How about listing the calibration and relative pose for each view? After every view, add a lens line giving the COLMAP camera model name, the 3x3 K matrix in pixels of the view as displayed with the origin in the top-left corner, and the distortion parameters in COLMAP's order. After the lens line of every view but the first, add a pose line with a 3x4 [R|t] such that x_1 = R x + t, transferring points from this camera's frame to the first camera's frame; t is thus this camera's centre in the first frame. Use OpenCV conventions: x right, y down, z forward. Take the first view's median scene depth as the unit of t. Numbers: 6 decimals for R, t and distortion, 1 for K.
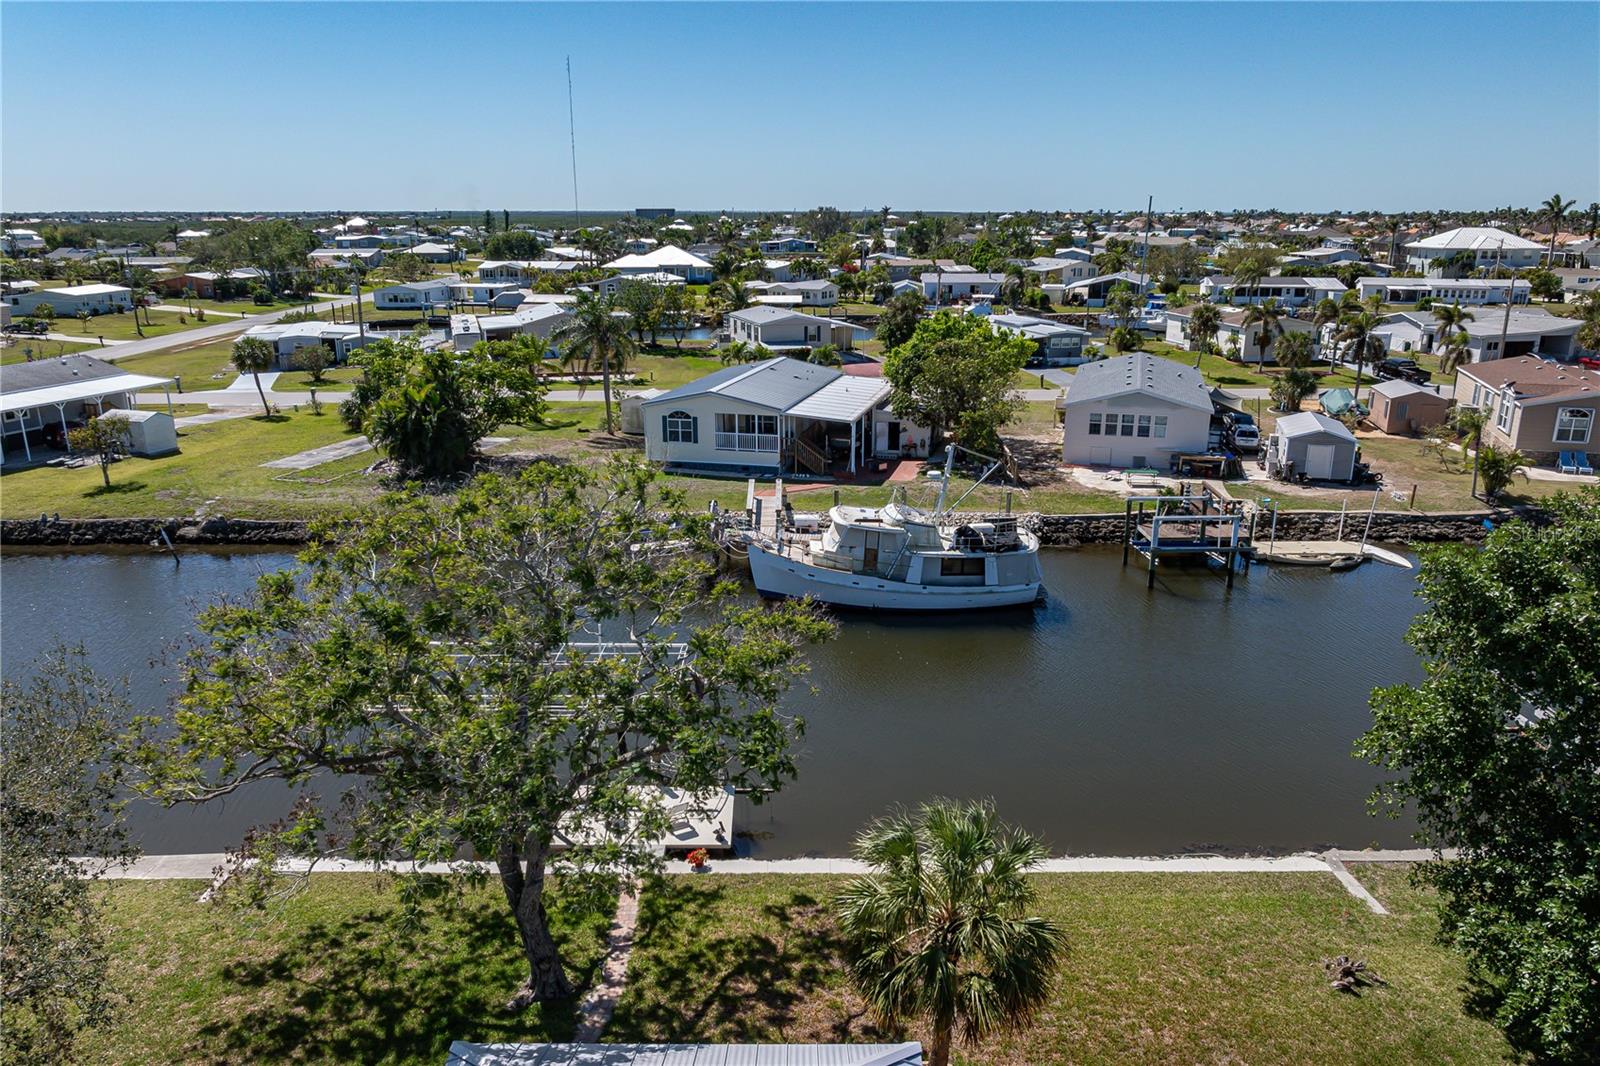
lens RADIAL K [[1119.9, 0, 804.6], [0, 1119.9, 578.3], [0, 0, 1]] dist [-0.021276, 0.003765]
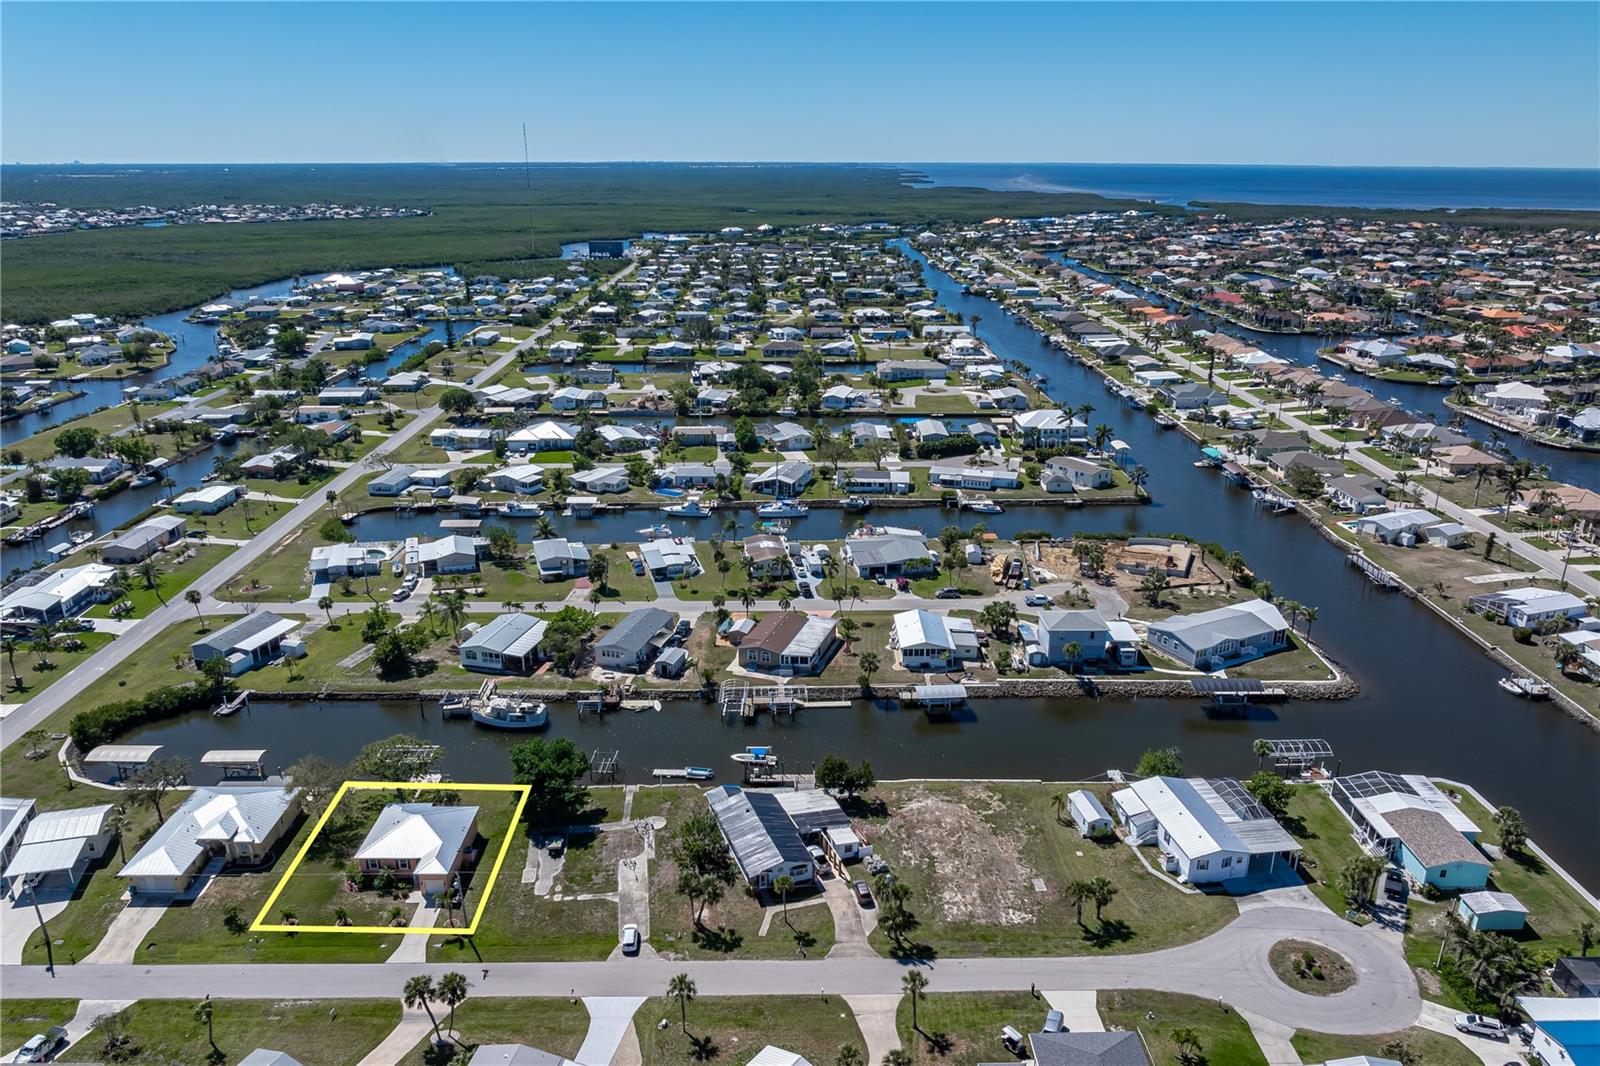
lens RADIAL K [[1119.9, 0, 804.6], [0, 1119.9, 578.3], [0, 0, 1]] dist [-0.021276, 0.003765]
pose [[0.999949, -0.002522, 0.009788, 0.800229], [0.002103, 0.999090, 0.042588, -0.484191], [-0.009887, -0.042566, 0.999045, -2.150840]]
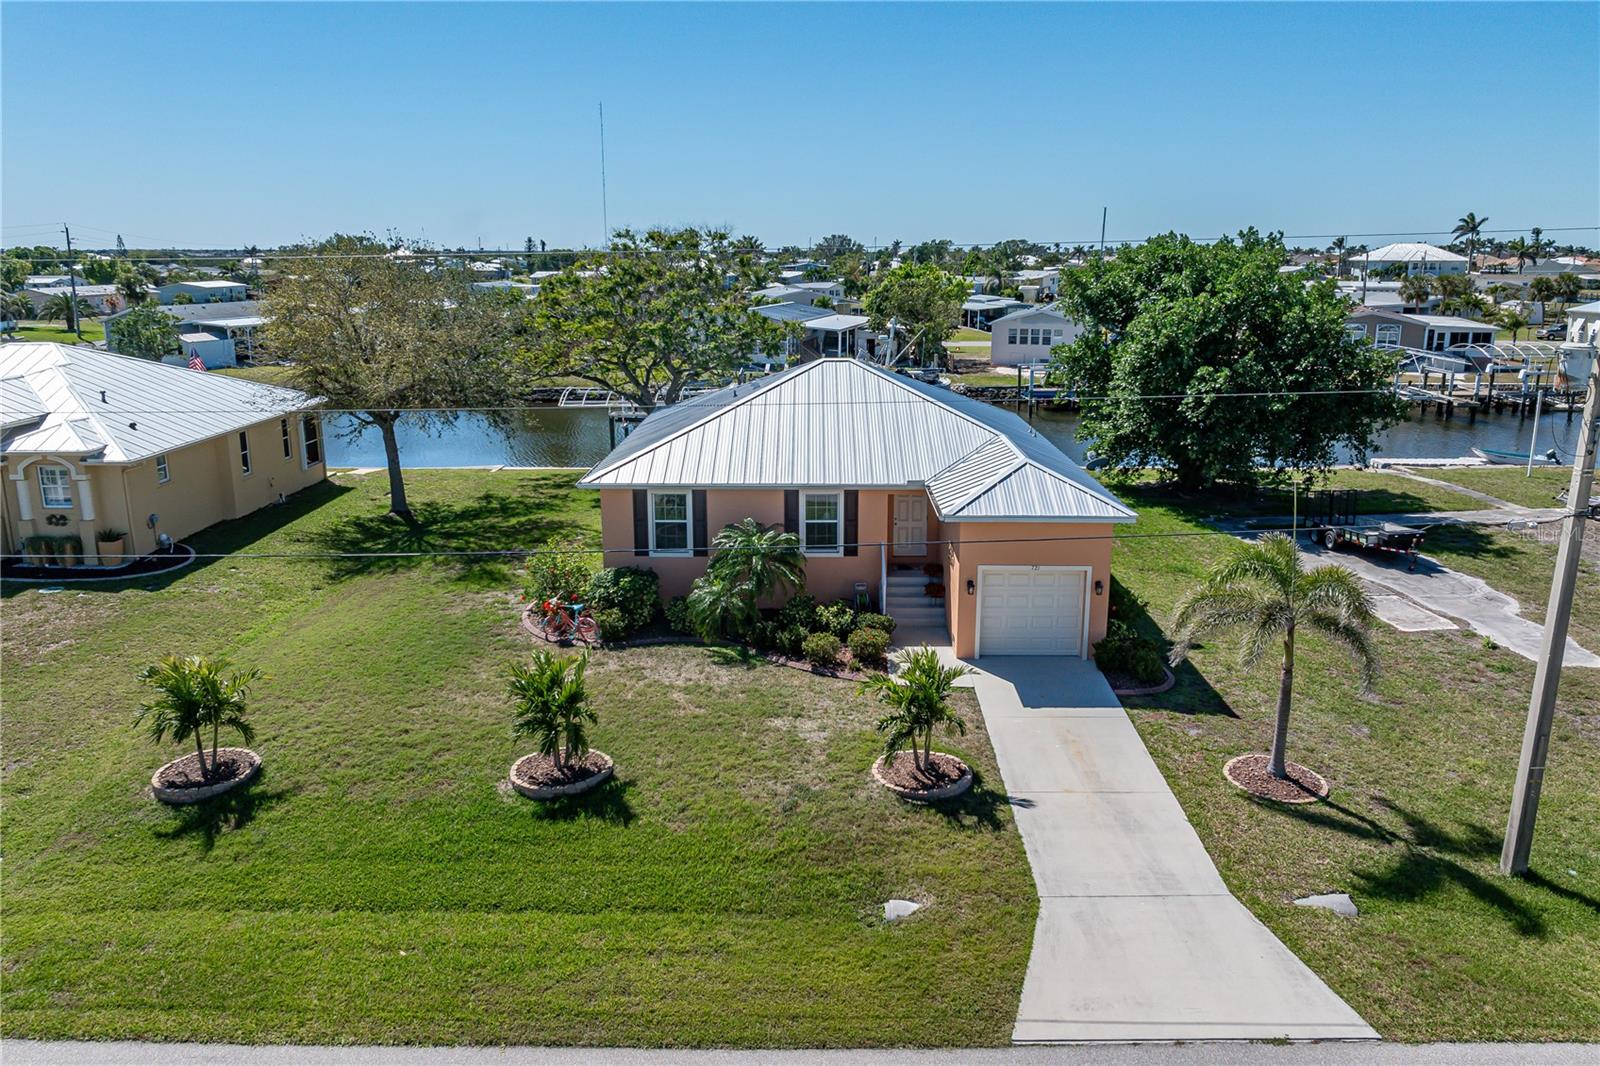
lens RADIAL K [[1119.4, 0, 815.5], [0, 1119.4, 530.1], [0, 0, 1]] dist [-0.016920, -0.001554]
pose [[0.999983, 0.001352, -0.005618, 0.020701], [-0.001769, 0.997197, -0.074798, 0.212005], [0.005501, 0.074806, 0.997183, -0.388343]]
